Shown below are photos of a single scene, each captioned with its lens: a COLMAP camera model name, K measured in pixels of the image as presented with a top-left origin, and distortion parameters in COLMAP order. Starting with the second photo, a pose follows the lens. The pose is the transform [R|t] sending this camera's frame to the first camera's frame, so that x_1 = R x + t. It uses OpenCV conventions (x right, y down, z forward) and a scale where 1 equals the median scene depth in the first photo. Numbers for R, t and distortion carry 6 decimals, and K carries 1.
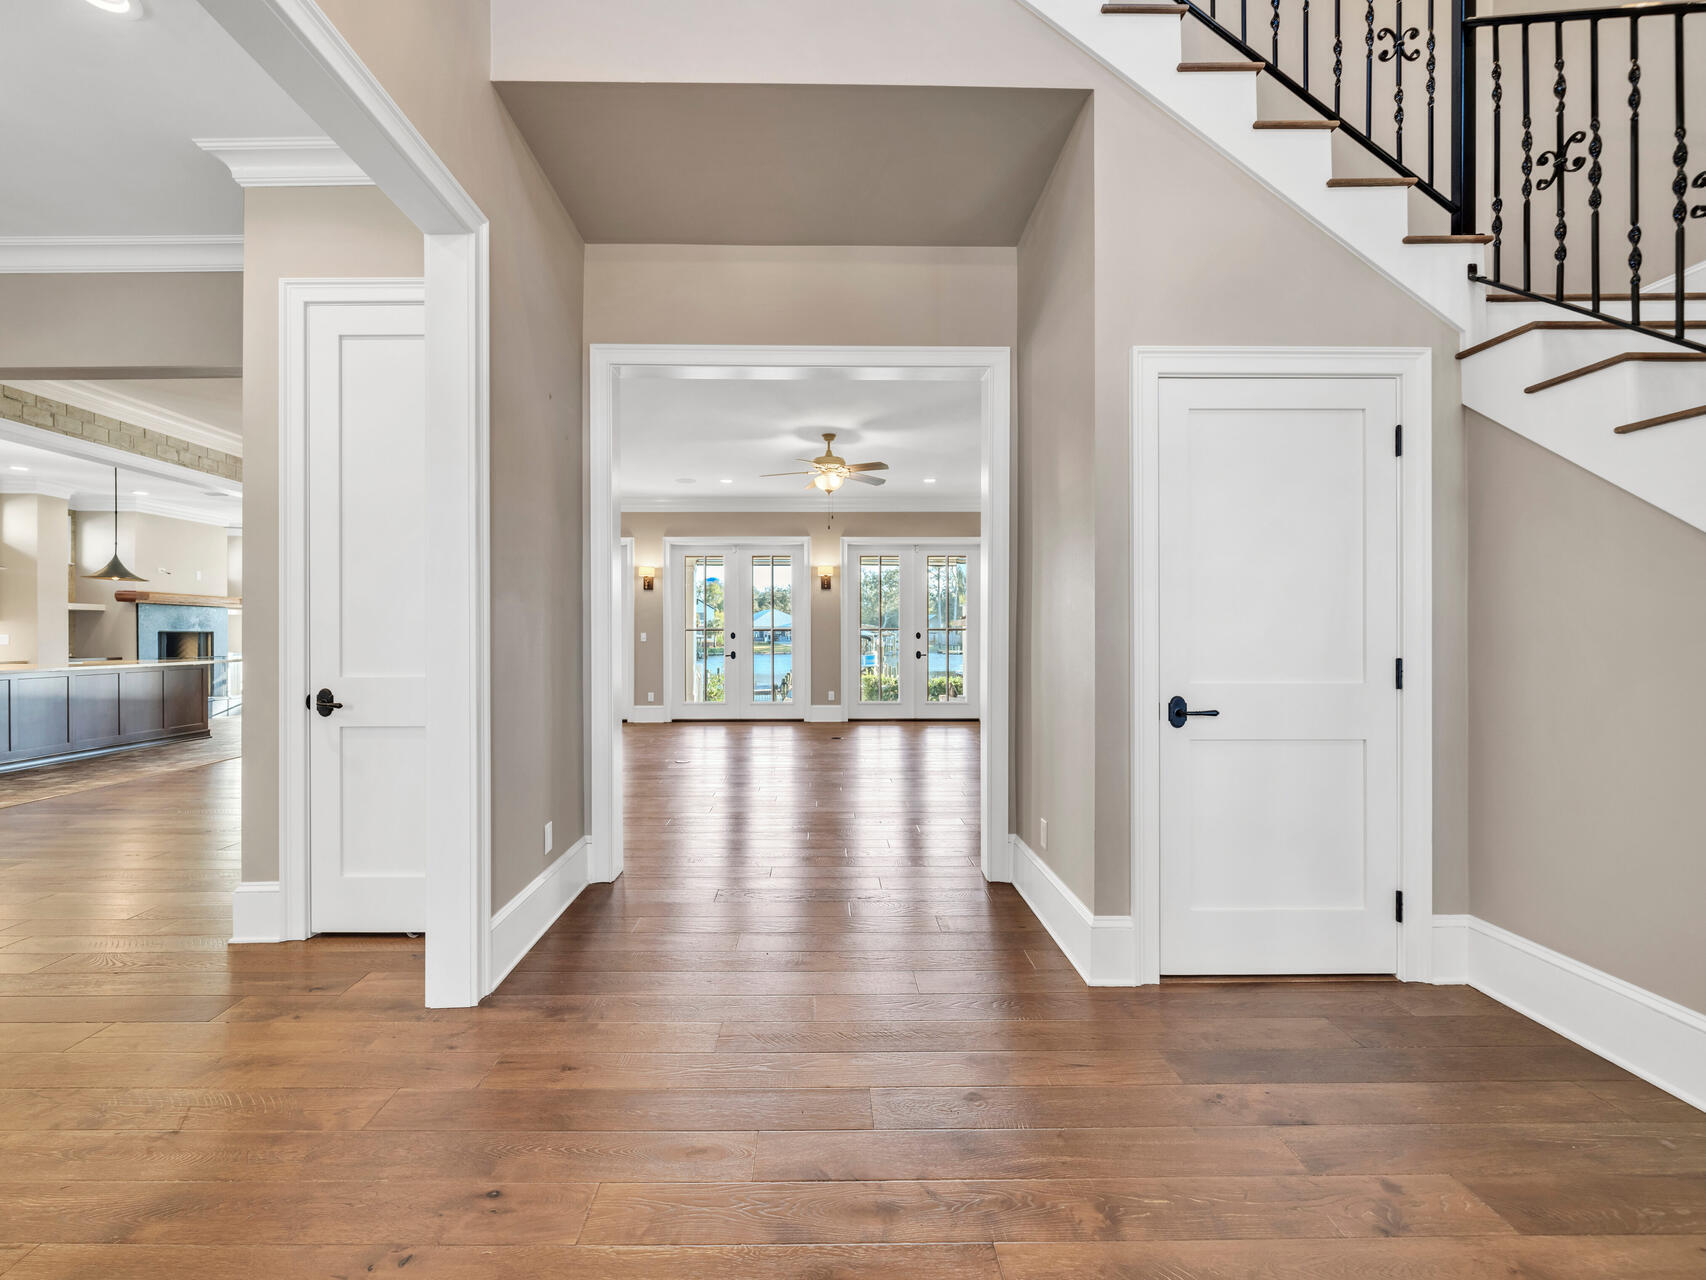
lens RADIAL K [[763.1, 0, 854.8], [0, 763.1, 645.9], [0, 0, 1]] dist [-0.000286, -0.000203]
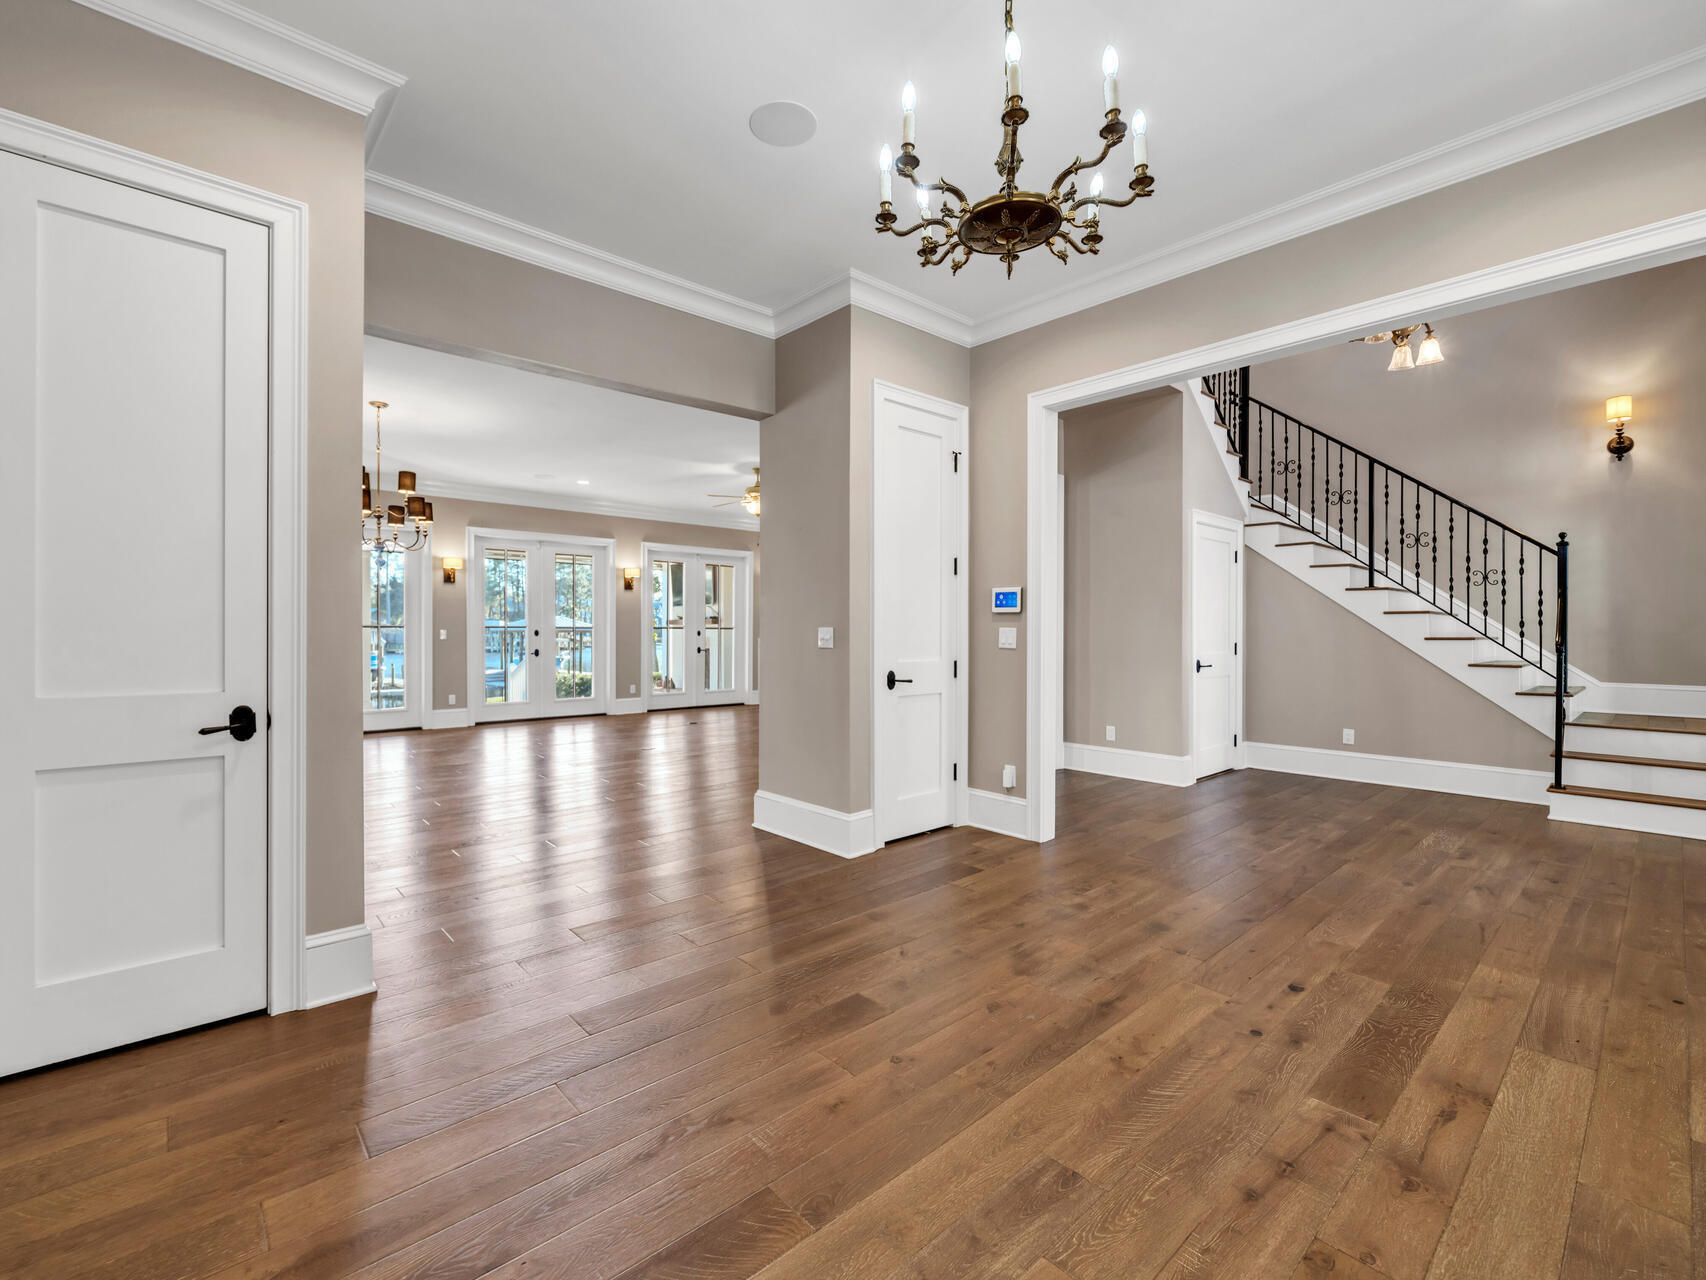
lens RADIAL K [[763.1, 0, 855.8], [0, 763.1, 639.4], [0, 0, 1]] dist [-0.000286, -0.000203]
pose [[0.735952, -0.002730, 0.677028, -0.526095], [0.007191, 0.999967, -0.003785, 0.001491], [-0.676995, 0.007654, 0.735948, -0.001571]]
